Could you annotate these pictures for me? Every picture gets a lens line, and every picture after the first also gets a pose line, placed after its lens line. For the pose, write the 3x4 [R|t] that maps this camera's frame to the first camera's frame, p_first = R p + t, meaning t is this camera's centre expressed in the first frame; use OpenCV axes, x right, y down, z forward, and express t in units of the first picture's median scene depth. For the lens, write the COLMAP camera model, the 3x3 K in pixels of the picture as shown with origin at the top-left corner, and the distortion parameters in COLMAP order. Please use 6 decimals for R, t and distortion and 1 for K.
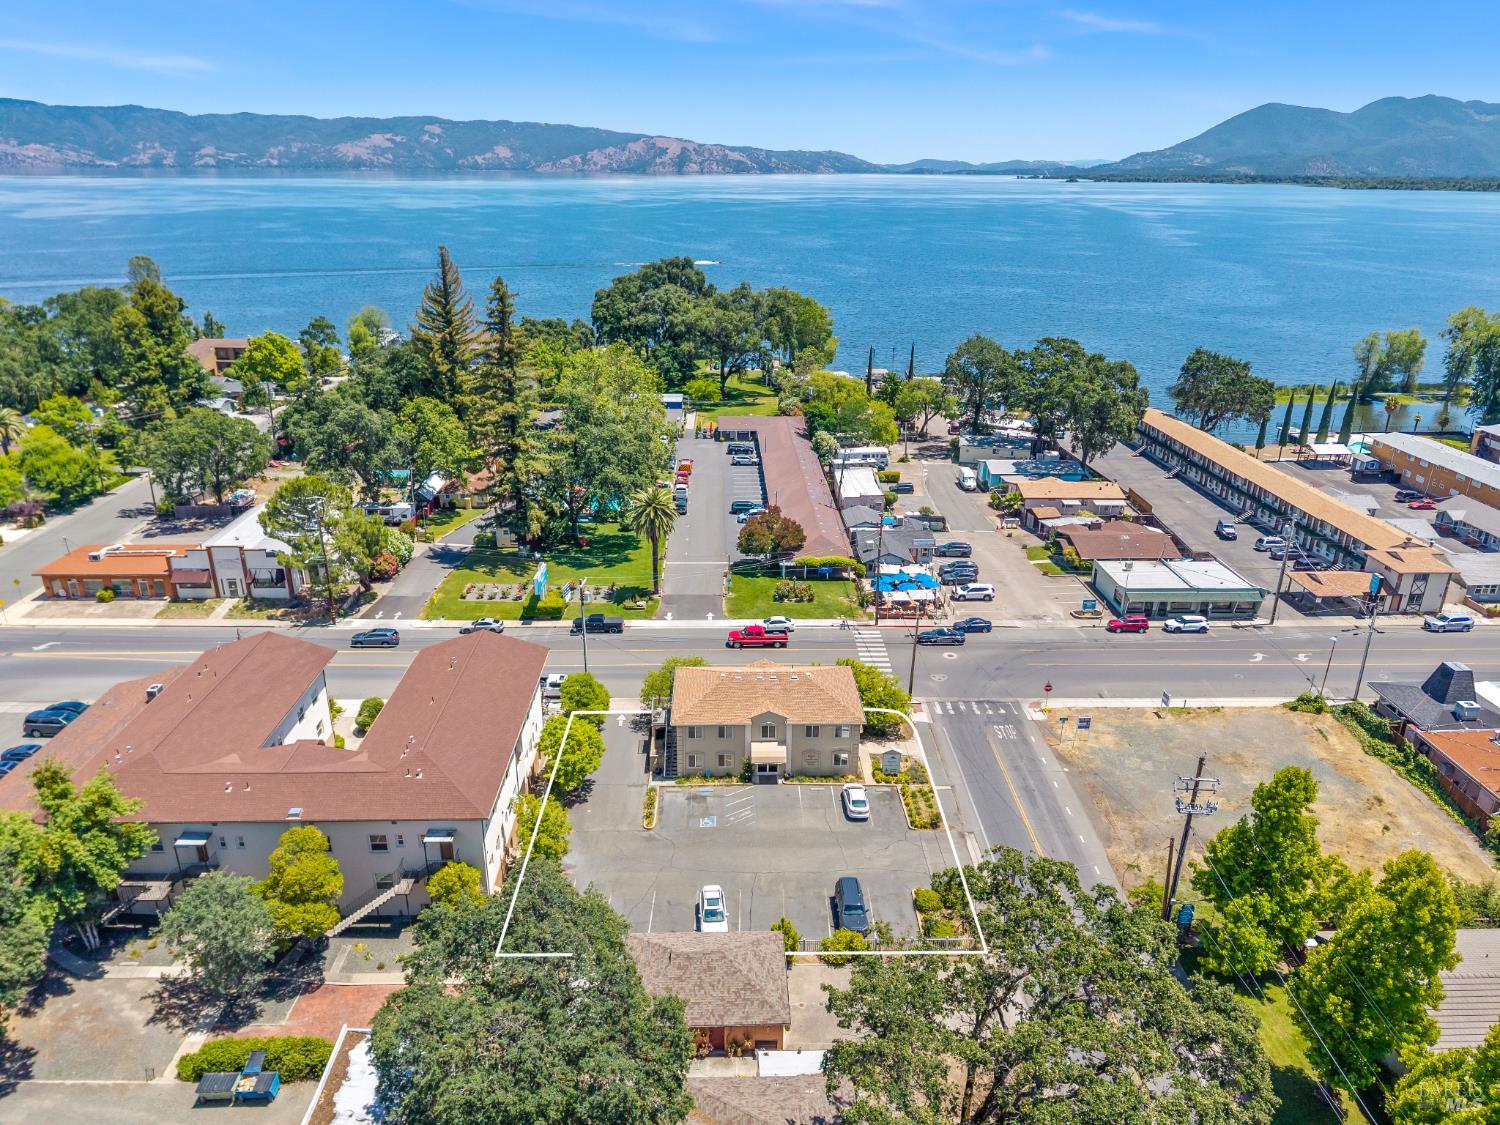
lens RADIAL K [[994.6, 0, 748.7], [0, 994.6, 571.7], [0, 0, 1]] dist [0.038395, -0.037787]
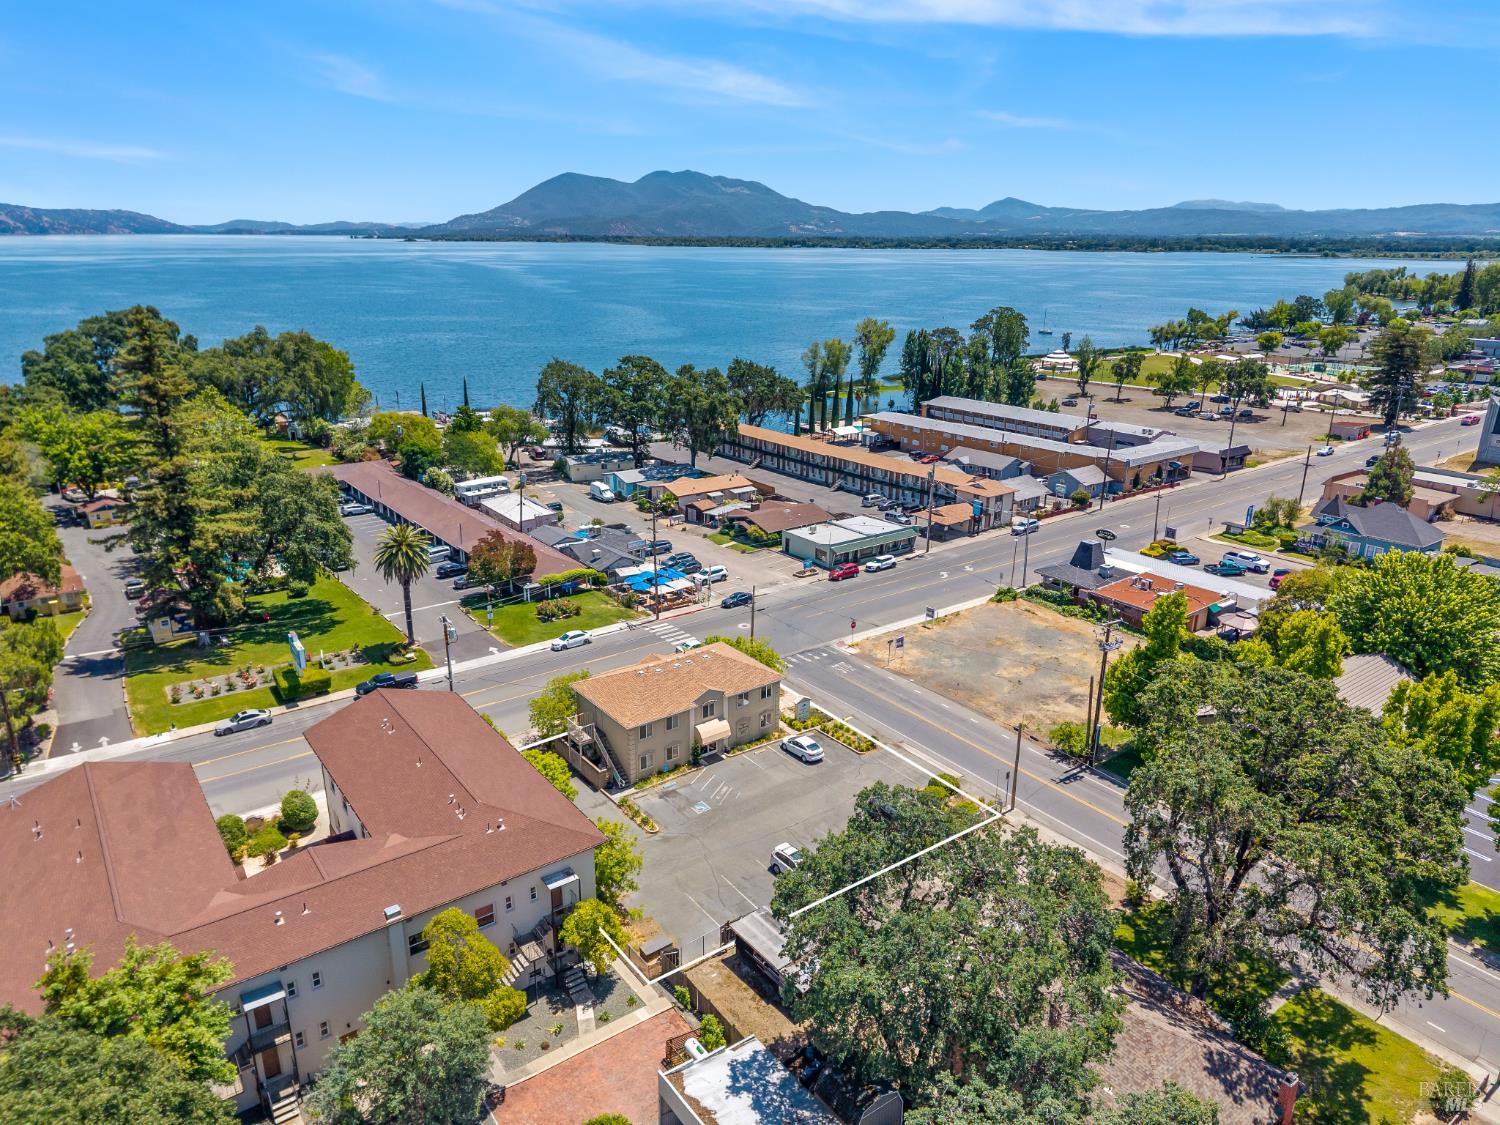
lens RADIAL K [[995.9, 0, 748.0], [0, 995.9, 562.5], [0, 0, 1]] dist [0.078495, -0.099227]
pose [[0.820095, -0.181942, 0.542532, -0.335059], [0.215810, 0.976435, 0.001235, 0.014954], [-0.529972, 0.116071, 0.840034, 0.075509]]
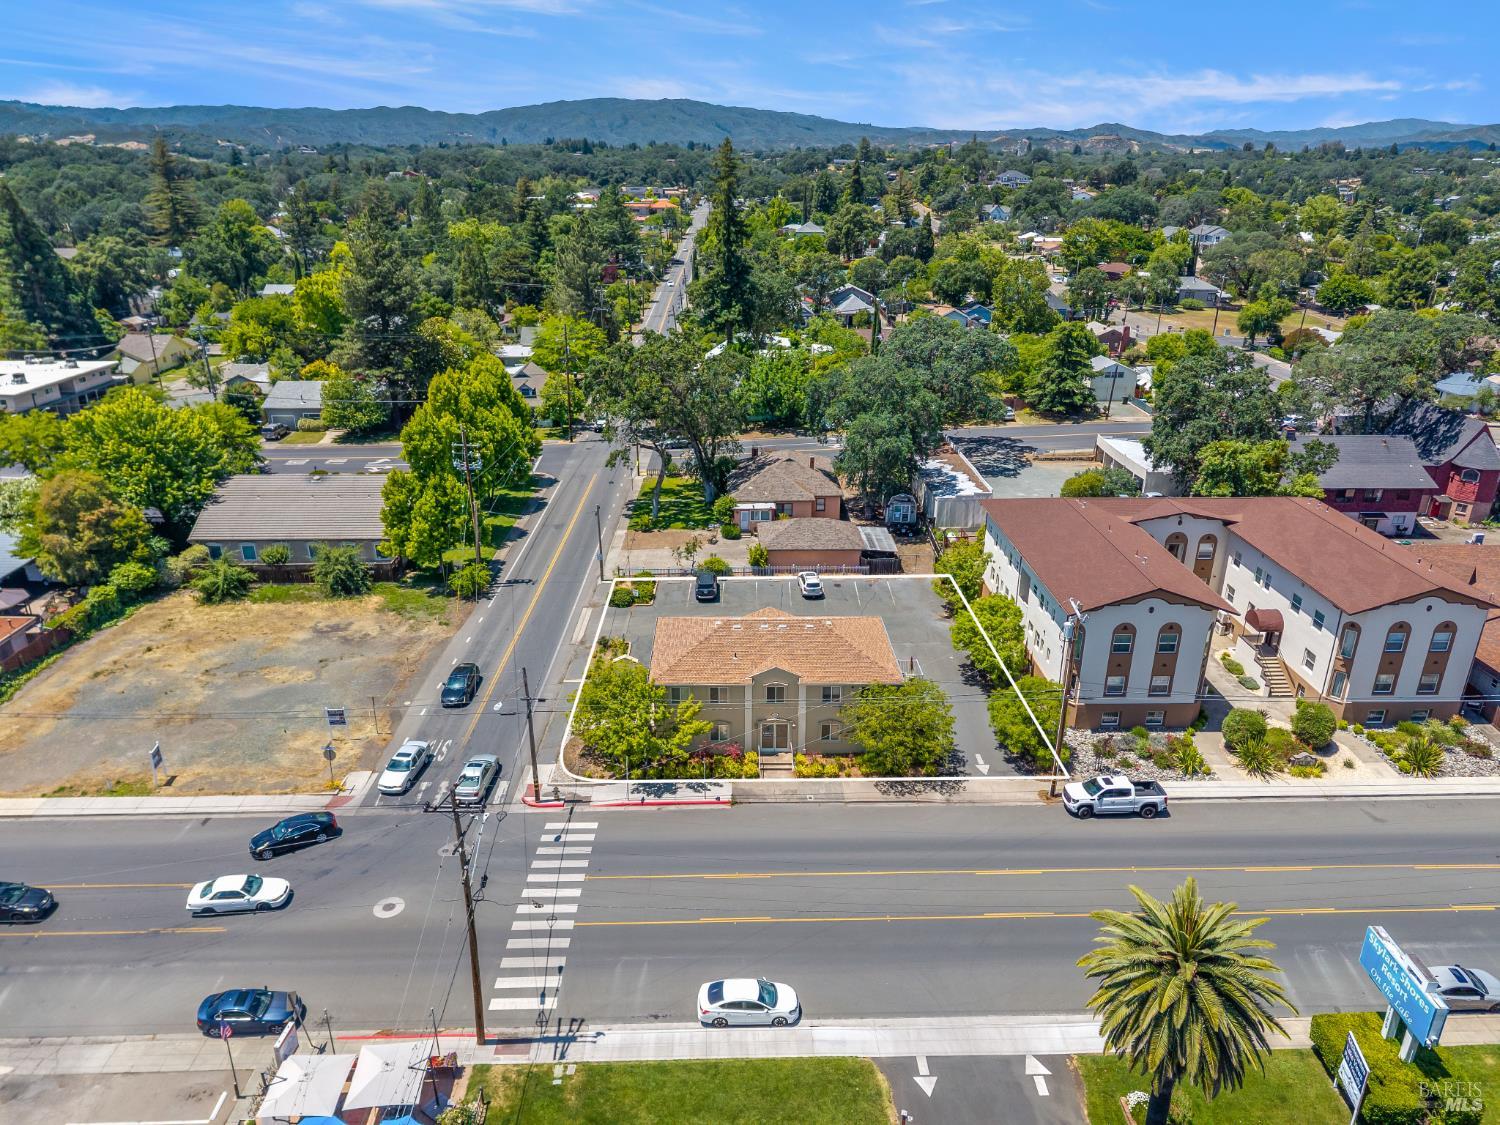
lens RADIAL K [[1000.9, 0, 751.3], [0, 1000.9, 560.8], [0, 0, 1]] dist [0.067057, -0.094974]
pose [[-0.999902, -0.013204, -0.004737, 0.028716], [-0.012857, 0.727583, 0.685900, -0.342573], [-0.005610, 0.685893, -0.727681, 1.130356]]
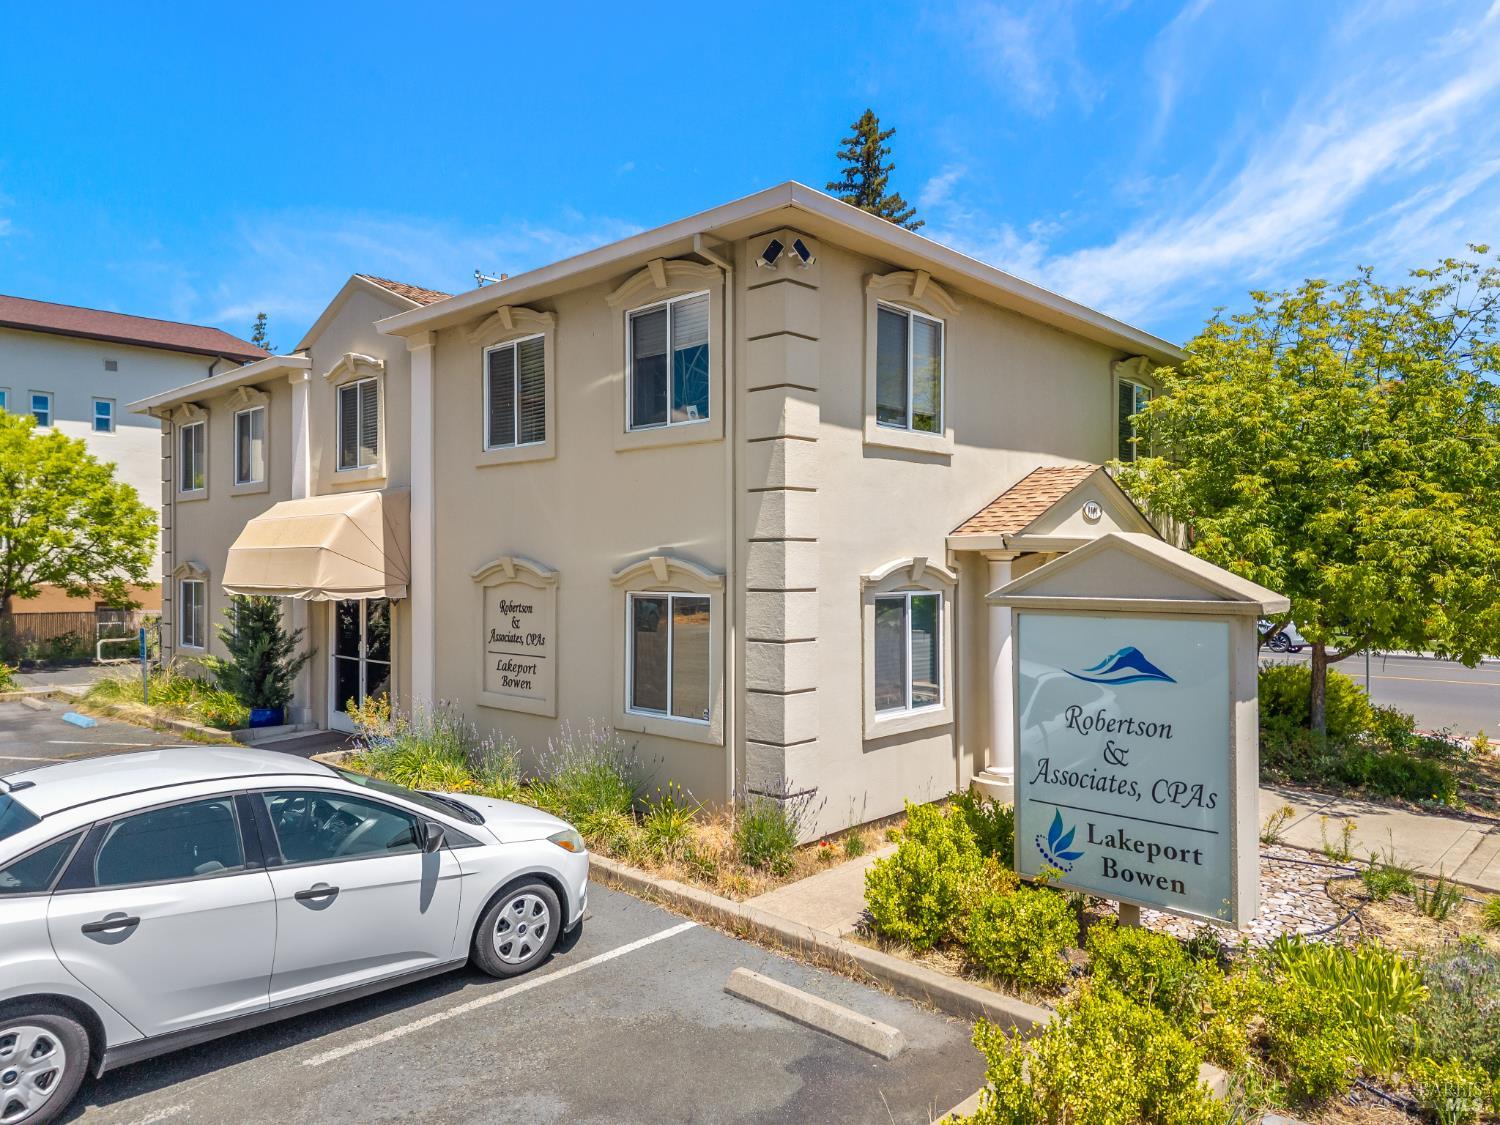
lens RADIAL K [[1002.5, 0, 749.4], [0, 1002.5, 564.8], [0, 0, 1]] dist [0.031705, -0.031217]
pose [[0.714700, -0.008313, -0.699382, 0.128024], [-0.253939, 0.928614, -0.270538, 0.149660], [0.651705, 0.370954, 0.661569, 0.668823]]
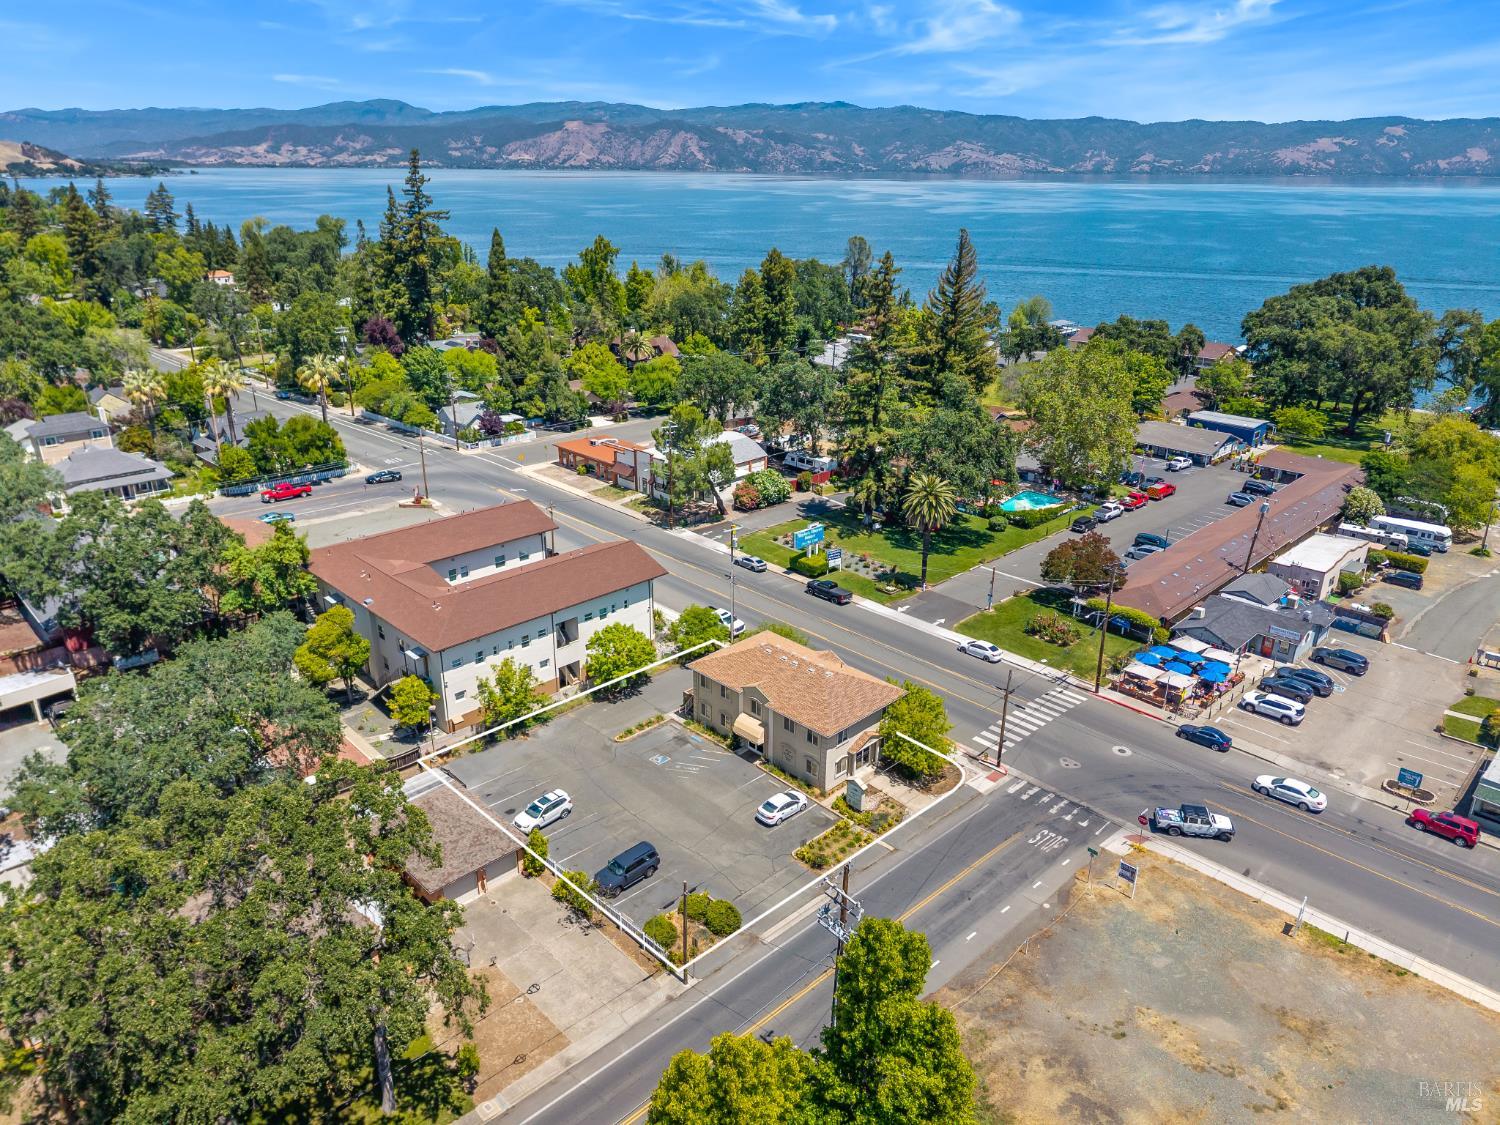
lens RADIAL K [[994.6, 0, 748.7], [0, 994.6, 571.7], [0, 0, 1]] dist [0.038395, -0.037787]
pose [[0.684684, 0.271346, -0.676446, 0.452494], [-0.275034, 0.955686, 0.104975, -0.047981], [0.674955, 0.114171, 0.728972, 0.191328]]
